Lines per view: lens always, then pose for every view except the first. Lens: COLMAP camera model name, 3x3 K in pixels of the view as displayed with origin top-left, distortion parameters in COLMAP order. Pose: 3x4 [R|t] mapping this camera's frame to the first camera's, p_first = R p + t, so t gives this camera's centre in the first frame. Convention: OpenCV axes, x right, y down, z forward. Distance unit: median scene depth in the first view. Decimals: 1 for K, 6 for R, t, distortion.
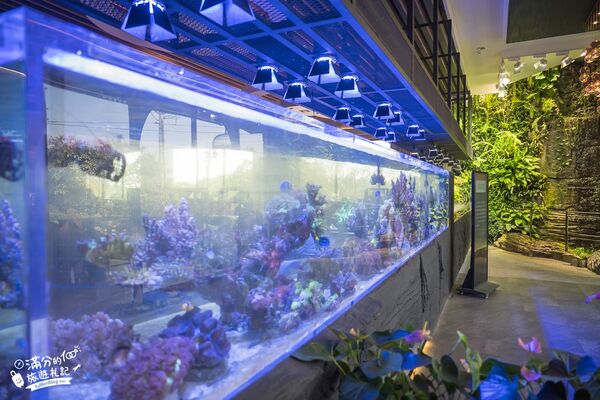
lens RADIAL K [[408.7, 0, 297.4], [0, 408.7, 199.4], [0, 0, 1]] dist [-0.010559, 0.019342]
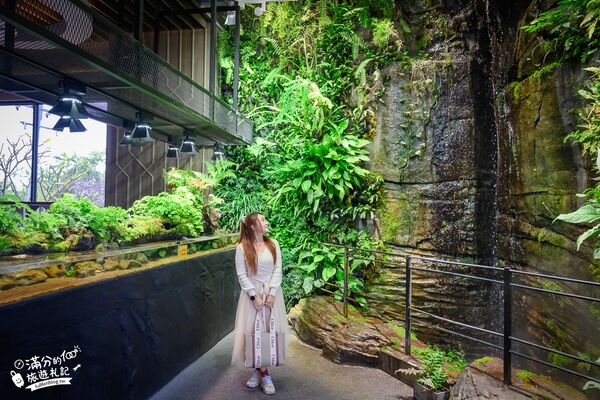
lens RADIAL K [[469.2, 0, 302.7], [0, 469.2, 200.6], [0, 0, 1]] dist [-0.026937, -0.000968]
pose [[0.958585, 0.017511, 0.284267, 0.358483], [-0.005329, 0.999036, -0.043573, -0.004440], [-0.284756, 0.040254, 0.957754, 0.488278]]
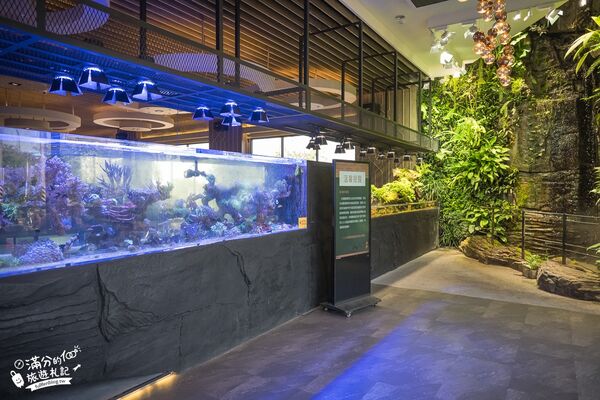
lens RADIAL K [[408.7, 0, 302.3], [0, 408.7, 197.7], [0, 0, 1]] dist [-0.010559, 0.019342]
pose [[0.993793, 0.003456, -0.111192, 0.258017], [-0.003654, 0.999992, -0.001577, 0.004715], [0.111186, 0.001973, 0.993798, 0.103838]]
